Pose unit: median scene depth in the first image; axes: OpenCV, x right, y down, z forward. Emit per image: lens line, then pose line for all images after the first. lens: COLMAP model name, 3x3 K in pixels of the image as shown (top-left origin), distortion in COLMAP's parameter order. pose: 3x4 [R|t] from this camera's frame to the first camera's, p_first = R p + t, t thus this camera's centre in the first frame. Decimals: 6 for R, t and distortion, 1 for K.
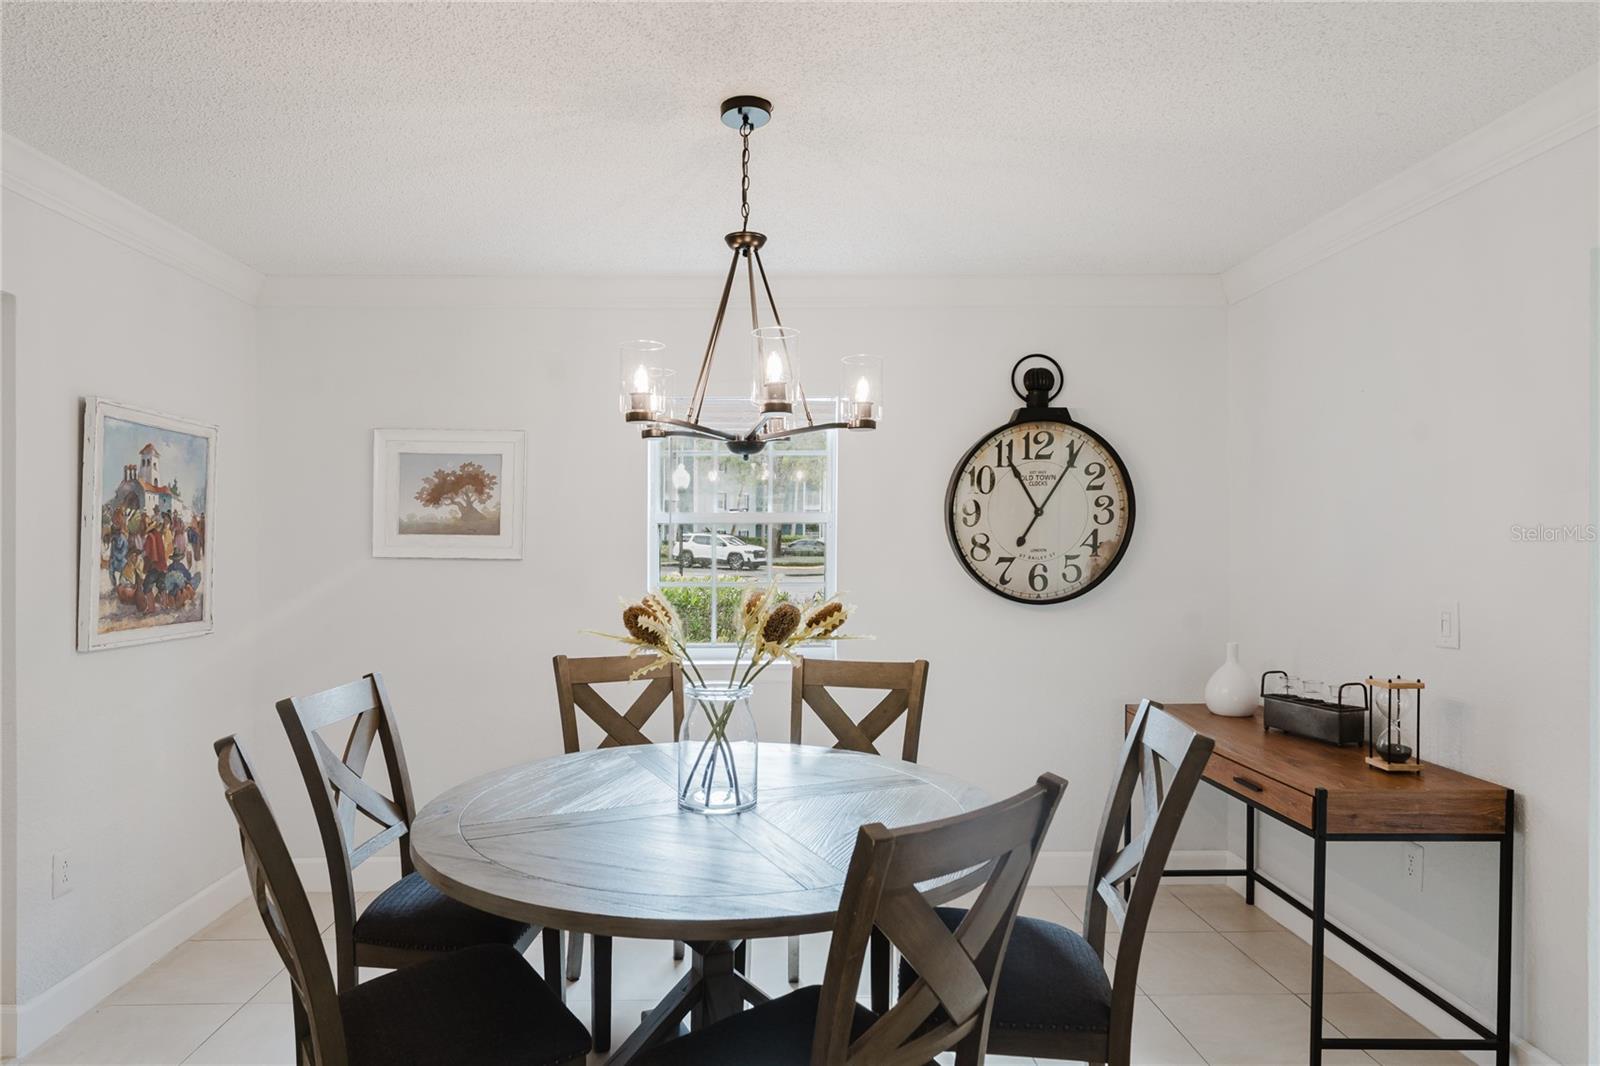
lens RADIAL K [[914.9, 0, 785.8], [0, 914.9, 540.0], [0, 0, 1]] dist [0.003030, -0.000663]
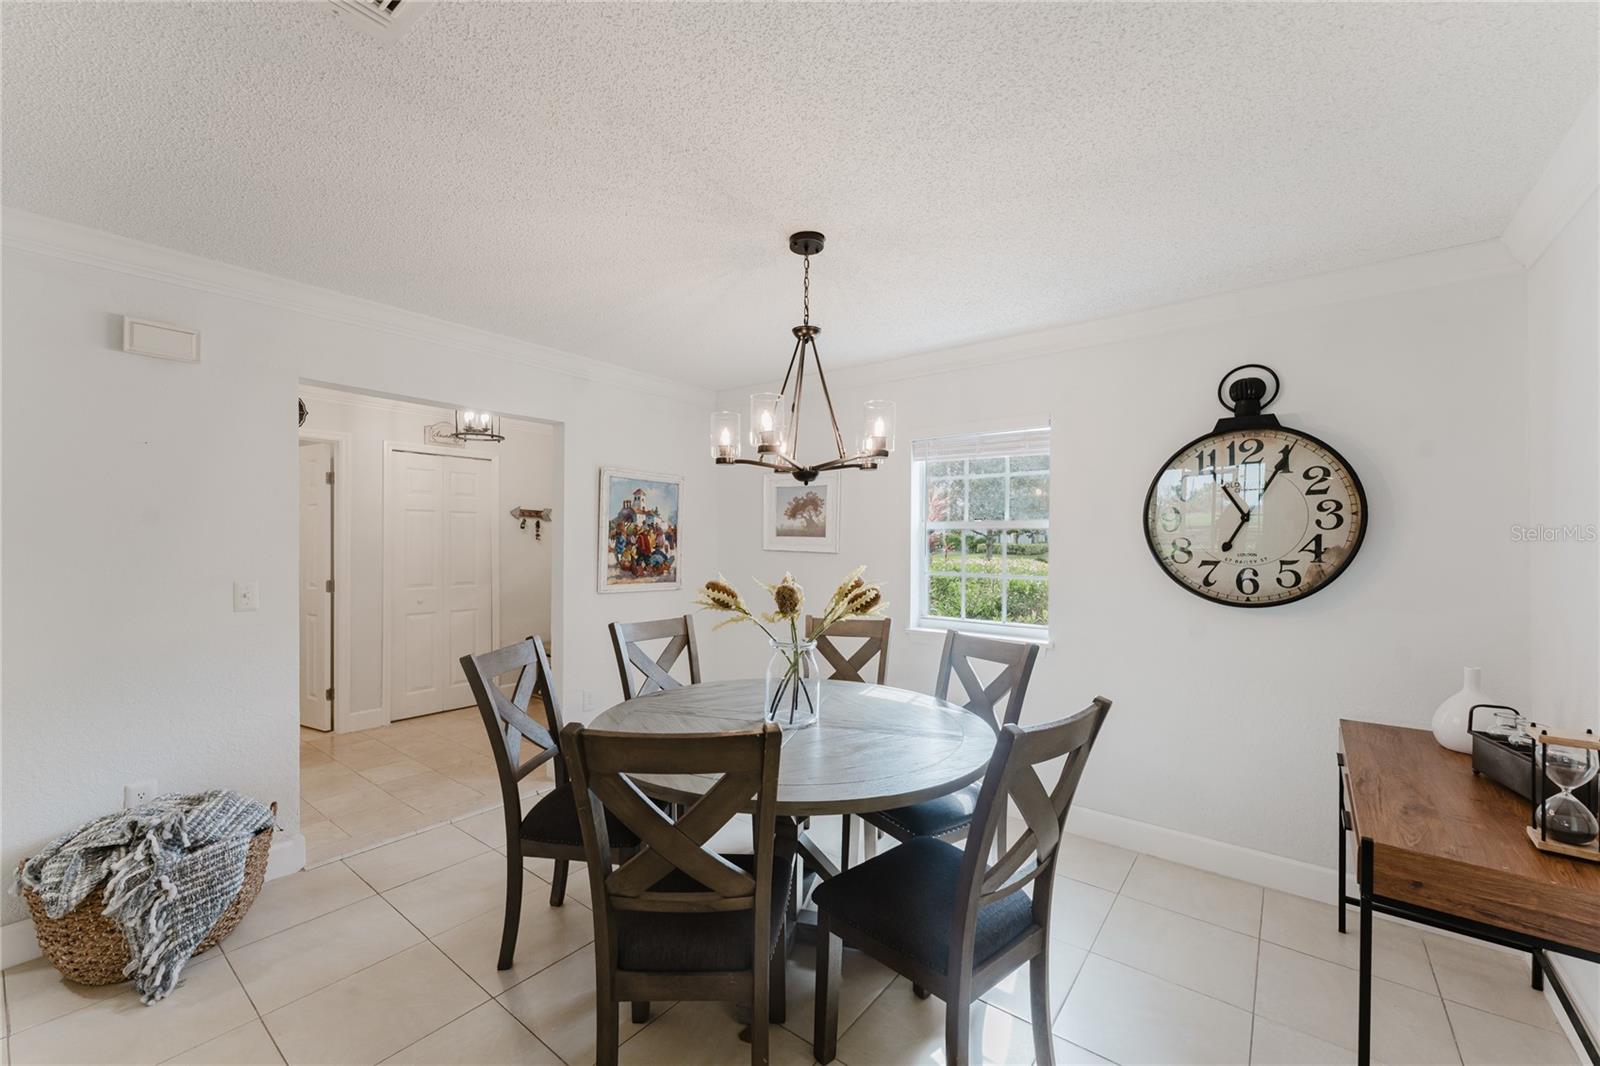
lens RADIAL K [[643.5, 0, 811.4], [0, 643.5, 532.5], [0, 0, 1]] dist [-0.000278, -0.000137]
pose [[0.778837, 0.000998, -0.627225, 0.417126], [-0.010367, 0.999883, -0.011283, -0.000842], [0.627140, 0.015290, 0.778756, 0.154537]]
